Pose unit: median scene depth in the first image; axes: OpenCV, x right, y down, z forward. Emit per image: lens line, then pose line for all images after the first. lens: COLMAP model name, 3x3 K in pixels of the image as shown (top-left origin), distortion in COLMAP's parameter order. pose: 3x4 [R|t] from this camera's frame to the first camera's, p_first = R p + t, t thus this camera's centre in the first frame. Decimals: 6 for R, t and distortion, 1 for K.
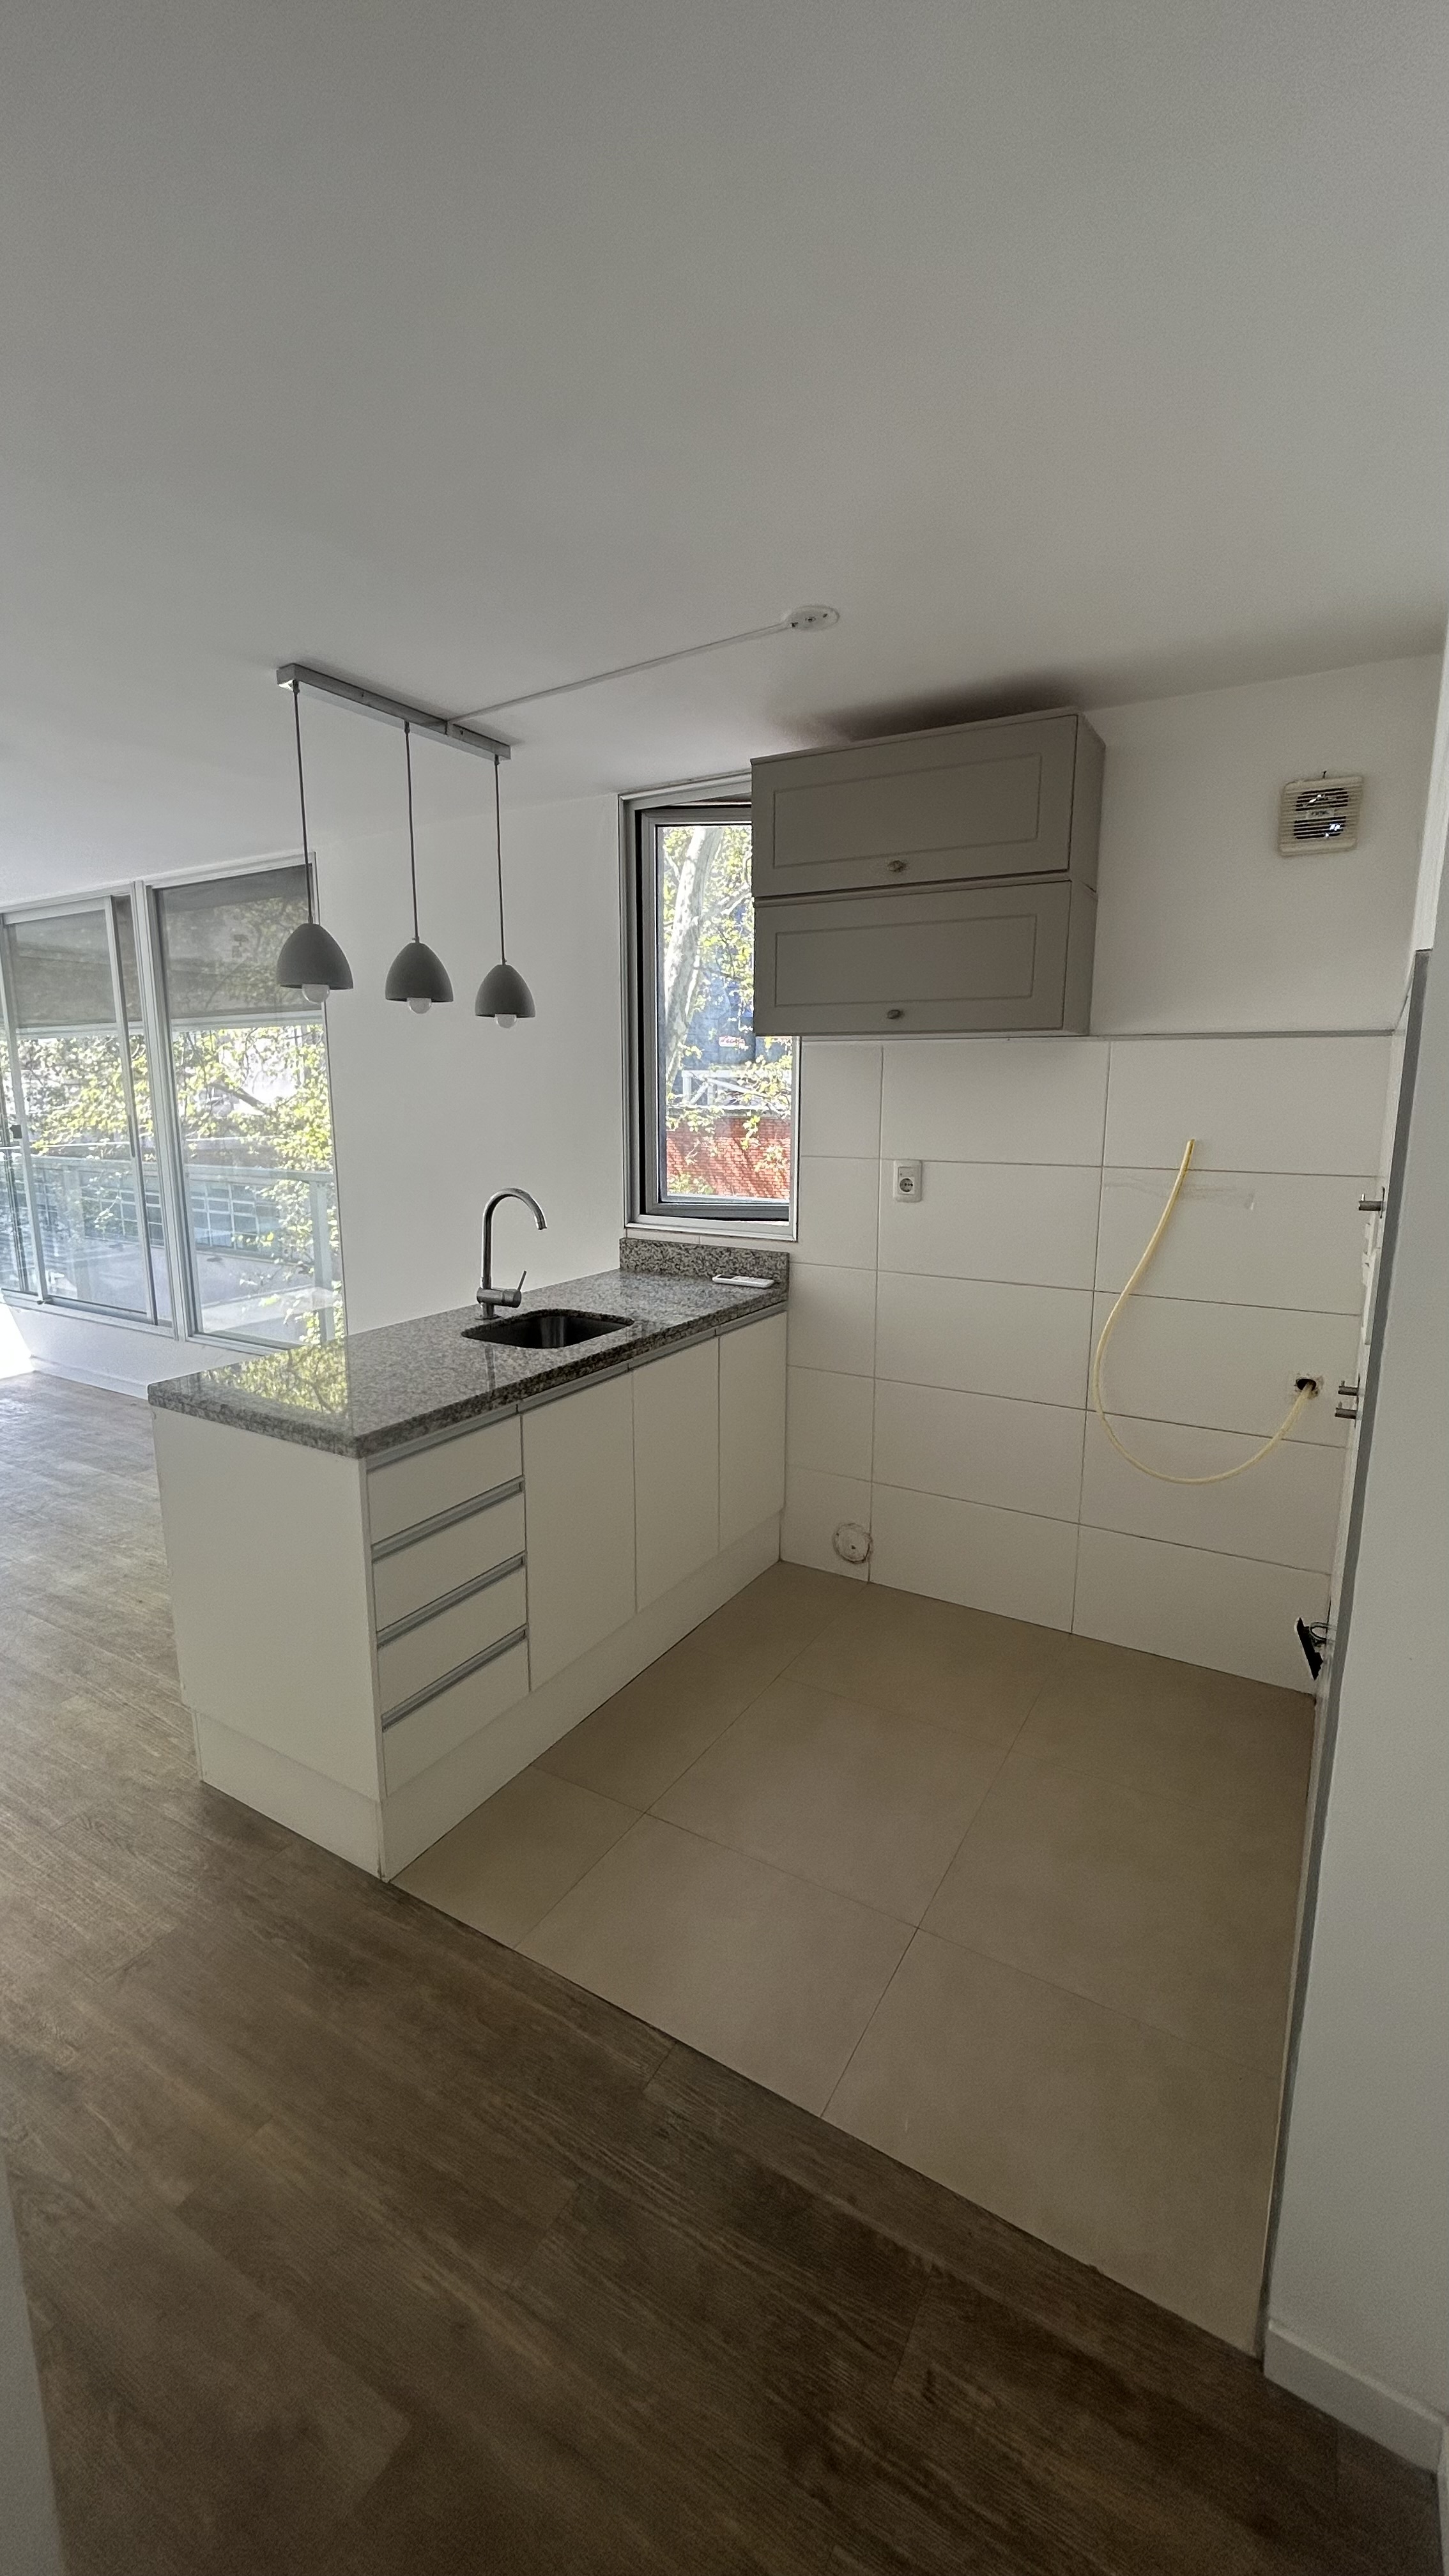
lens RADIAL K [[1046.0, 0, 724.2], [0, 1046.0, 1285.7], [0, 0, 1]] dist [-0.011699, -0.000106]
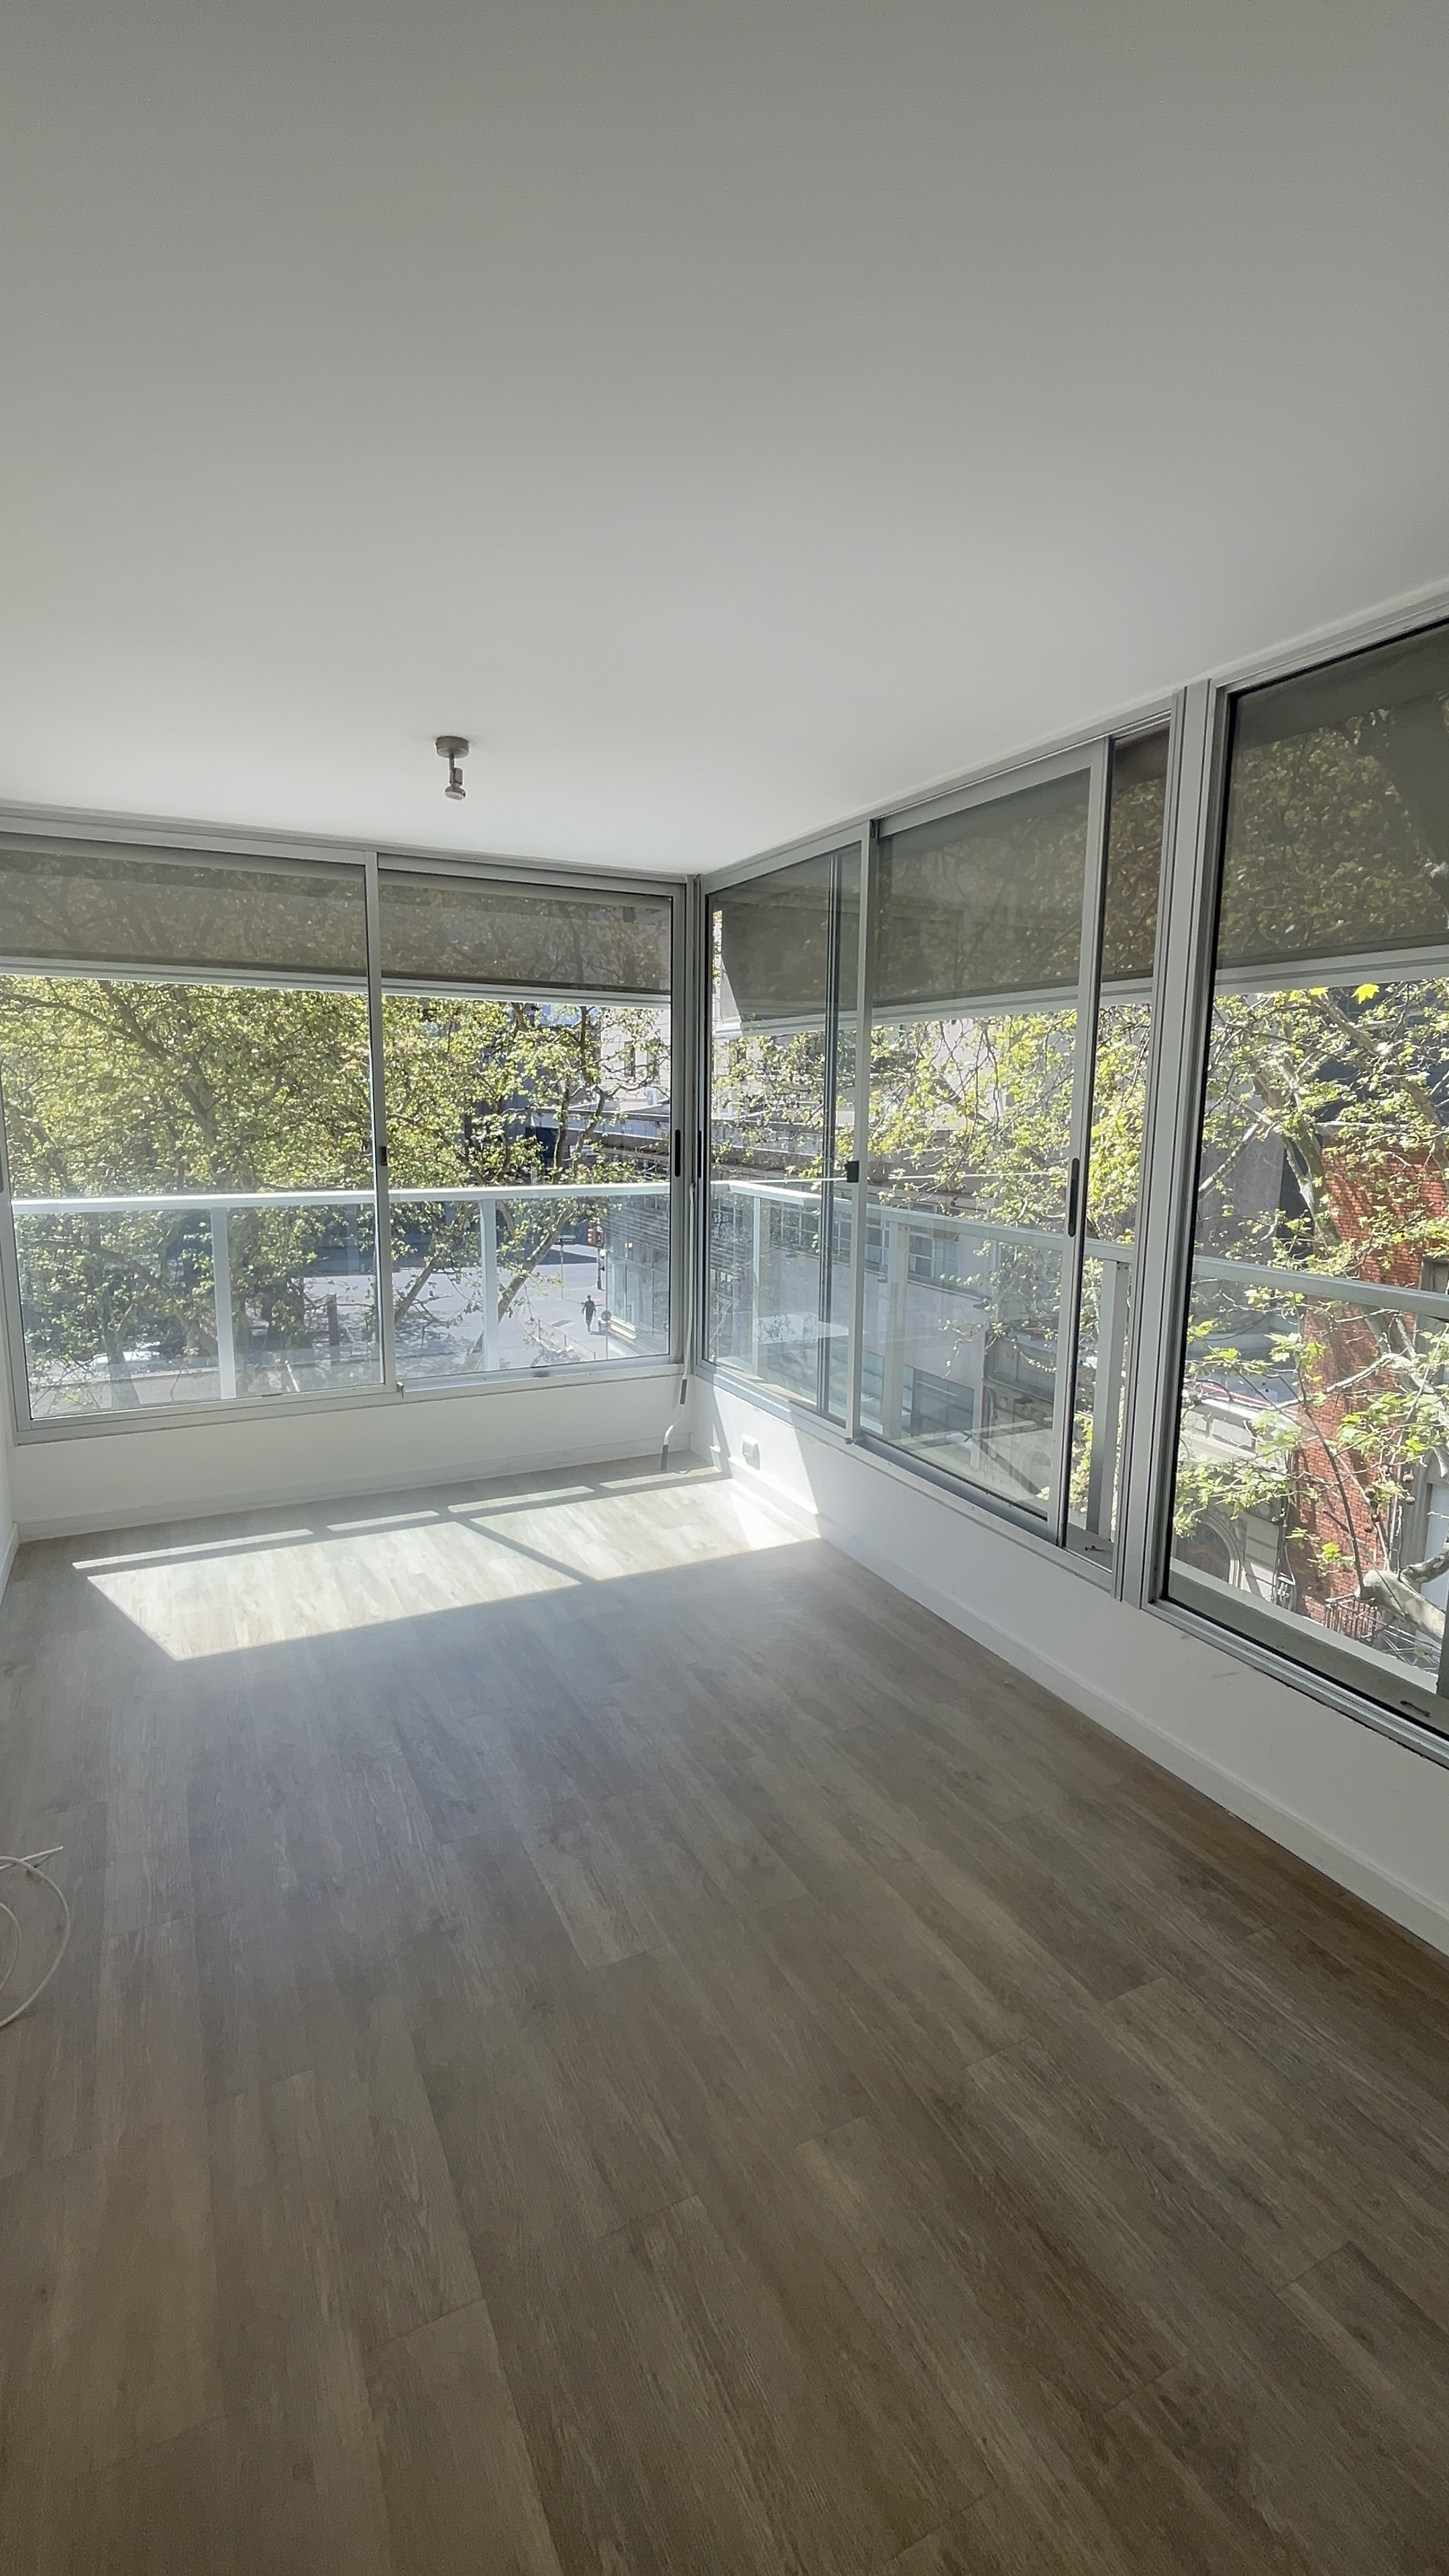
lens RADIAL K [[1143.8, 0, 725.9], [0, 1143.8, 1283.7], [0, 0, 1]] dist [0.000189, 0.001412]
pose [[0.839399, 0.096962, -0.534797, -0.881874], [-0.110740, 0.993829, 0.006374, -0.184429], [0.532115, 0.053873, 0.844956, 0.907126]]
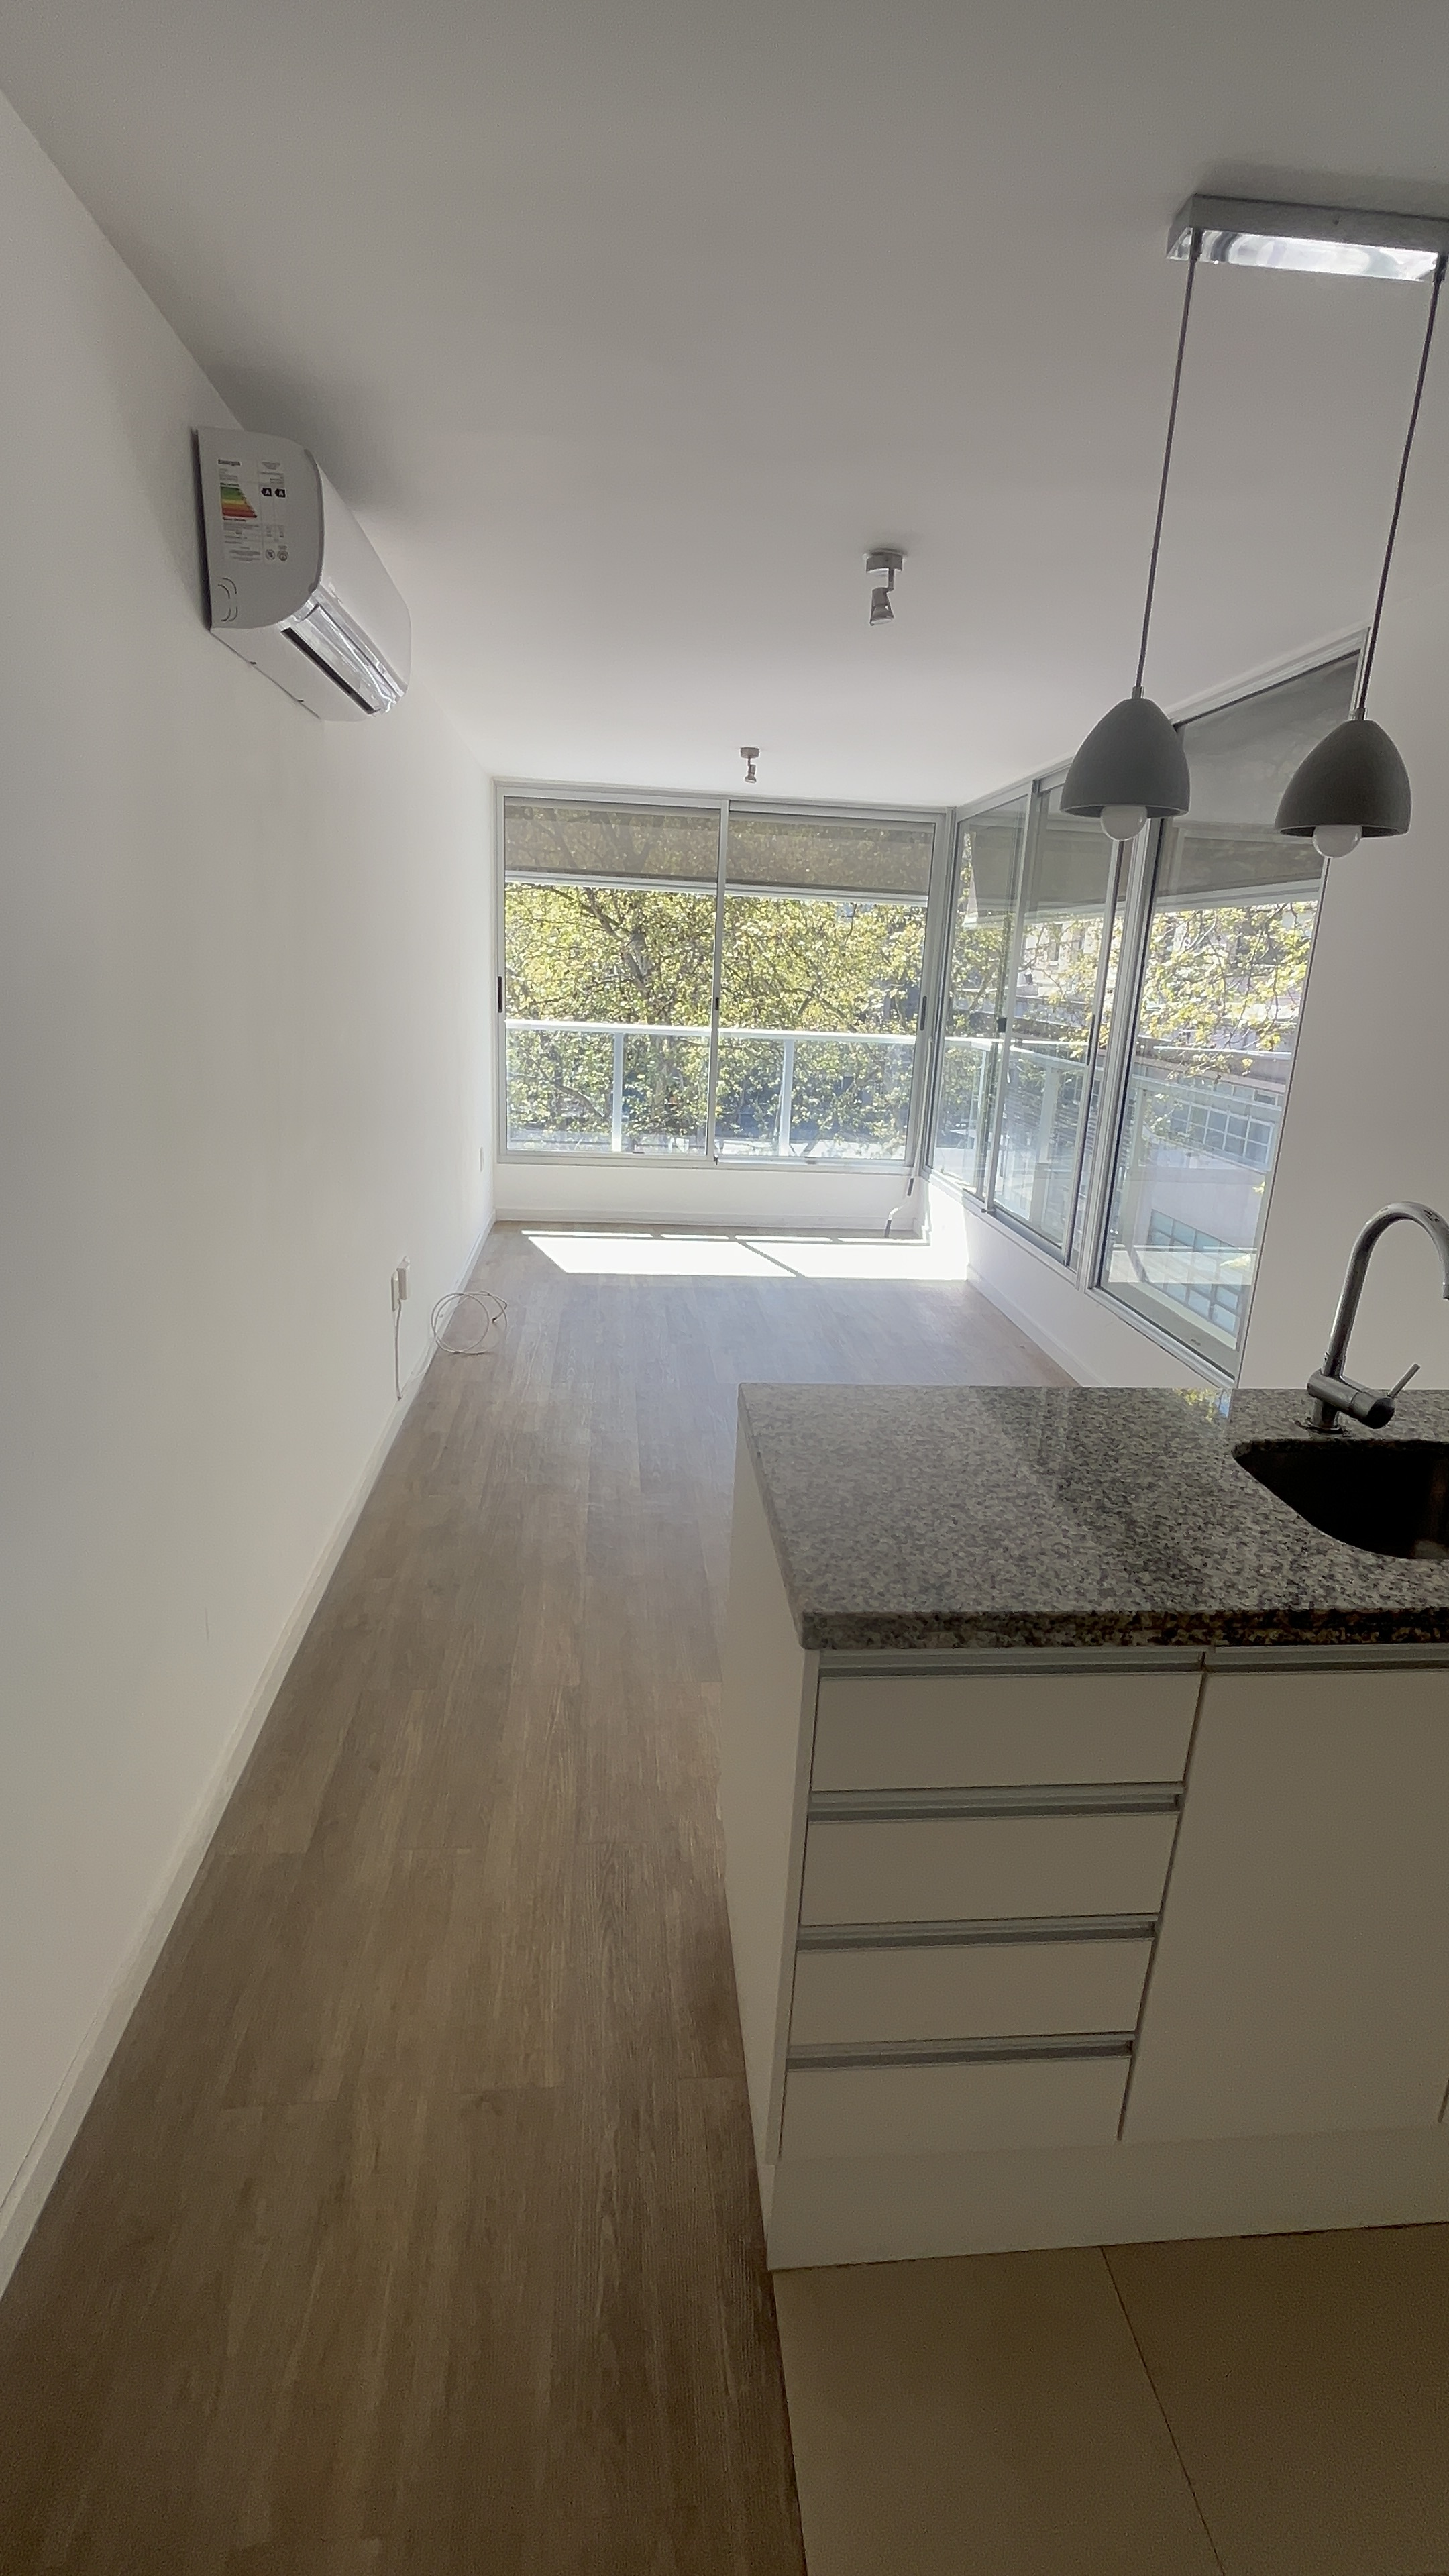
lens RADIAL K [[1143.8, 0, 726.8], [0, 1143.8, 1283.3], [0, 0, 1]] dist [0.000189, 0.001412]
pose [[0.585871, 0.242525, -0.773264, 0.043884], [-0.193277, 0.968452, 0.157305, -0.092592], [0.787019, 0.057294, 0.614263, 0.468313]]
